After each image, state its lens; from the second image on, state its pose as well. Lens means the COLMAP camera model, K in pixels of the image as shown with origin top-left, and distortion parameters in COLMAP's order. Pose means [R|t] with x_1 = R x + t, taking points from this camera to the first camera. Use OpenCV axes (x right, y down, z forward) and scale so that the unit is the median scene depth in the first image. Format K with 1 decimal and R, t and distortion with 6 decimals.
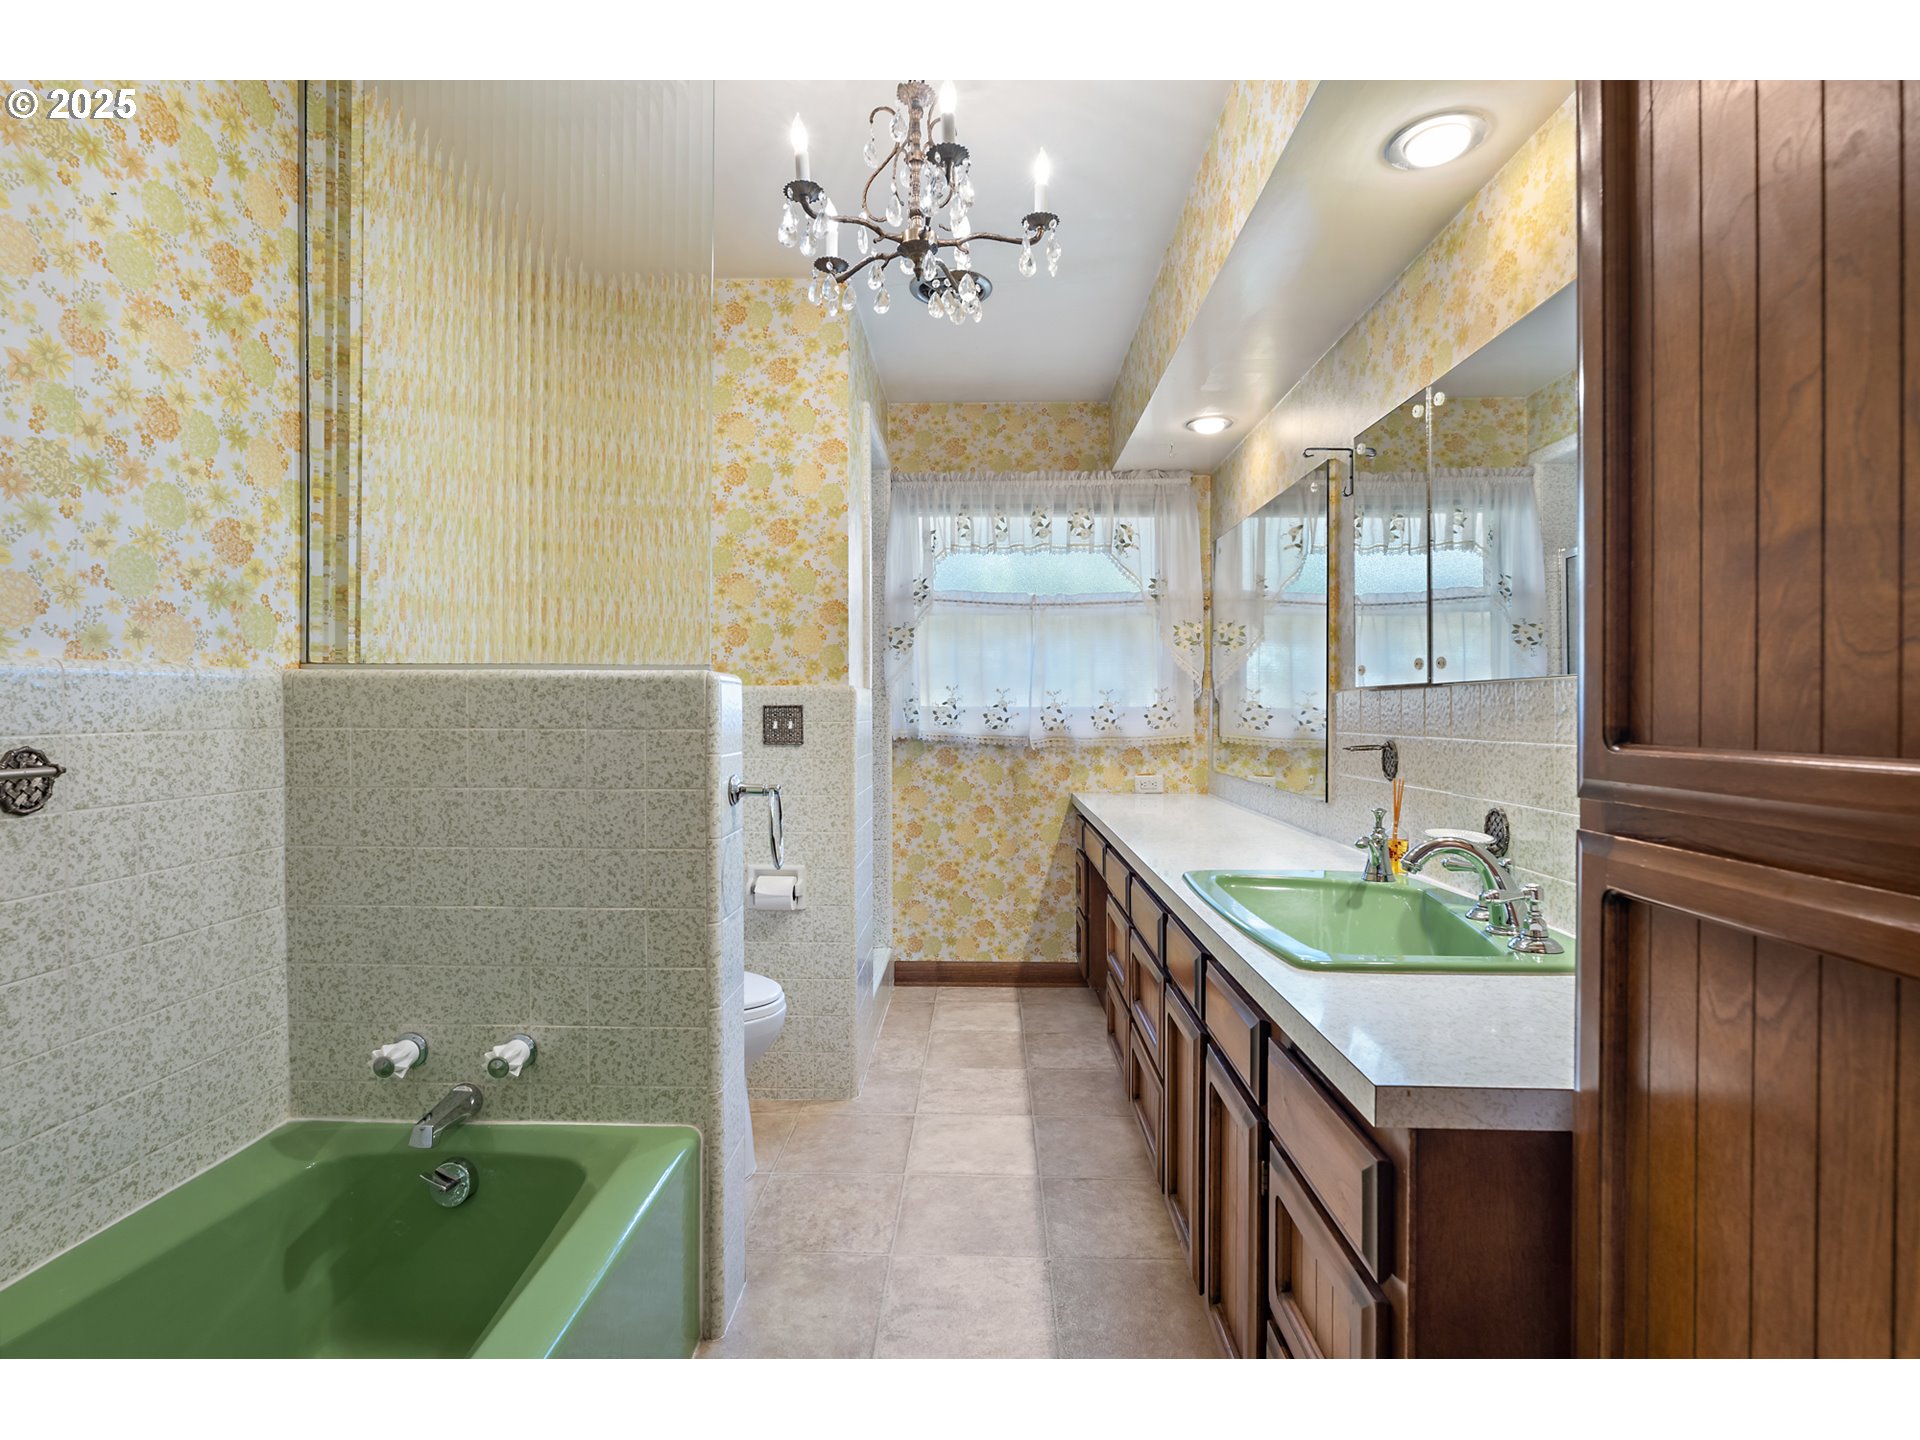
lens RADIAL K [[899.7, 0, 958.3], [0, 899.7, 714.9], [0, 0, 1]] dist [-0.003334, 0.000046]
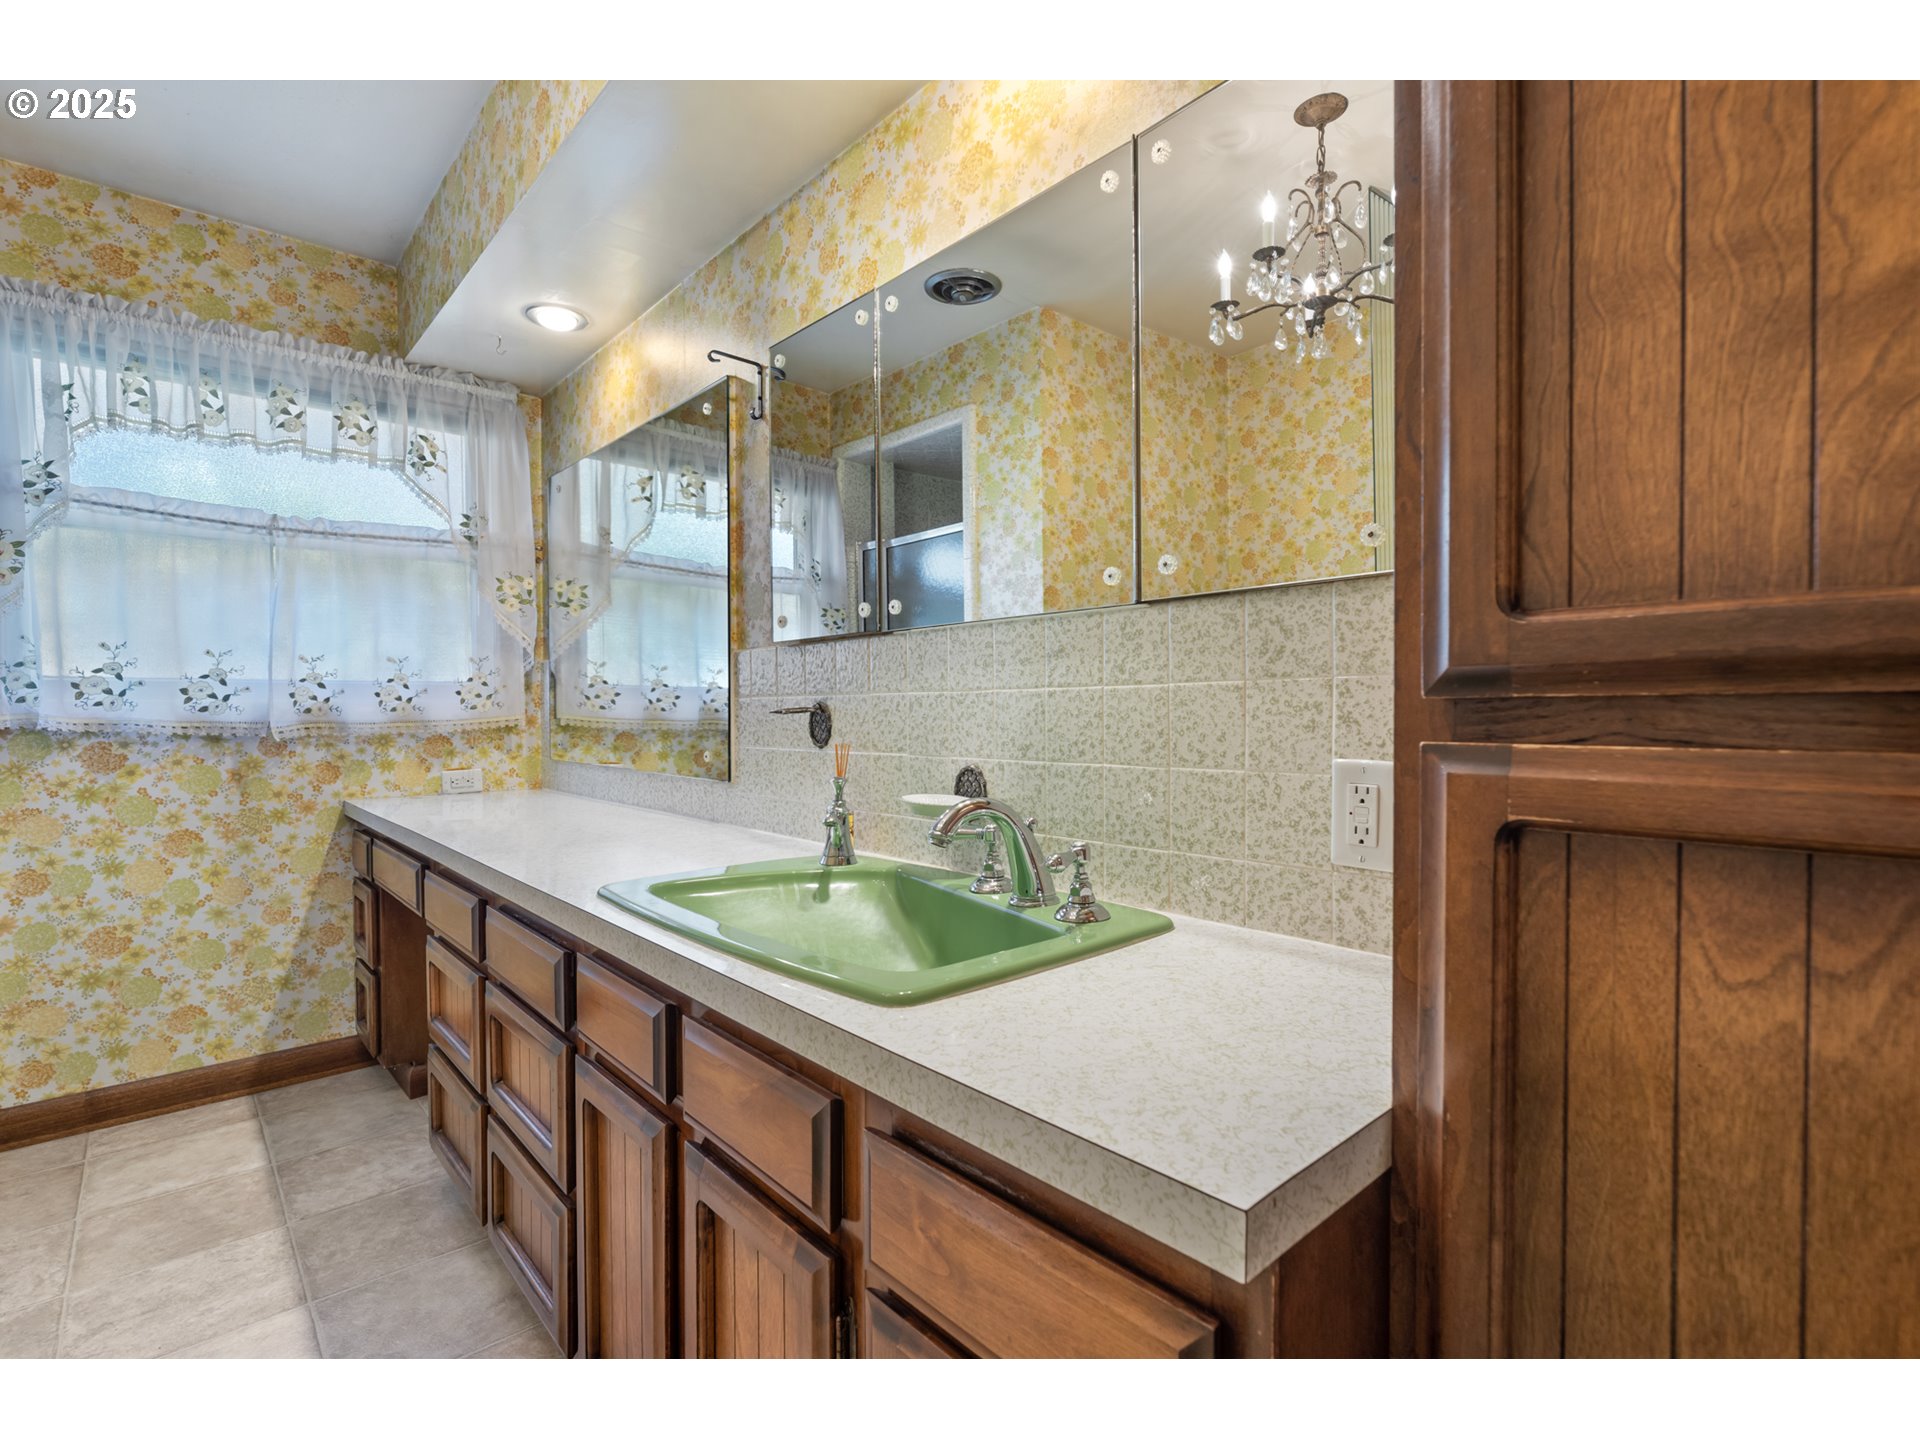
lens RADIAL K [[899.7, 0, 952.4], [0, 899.7, 714.3], [0, 0, 1]] dist [-0.003334, 0.000046]
pose [[0.726408, -0.011834, 0.687162, -0.019860], [0.010830, 0.999925, 0.005772, 0.031816], [-0.687178, 0.003249, 0.726482, 0.244195]]
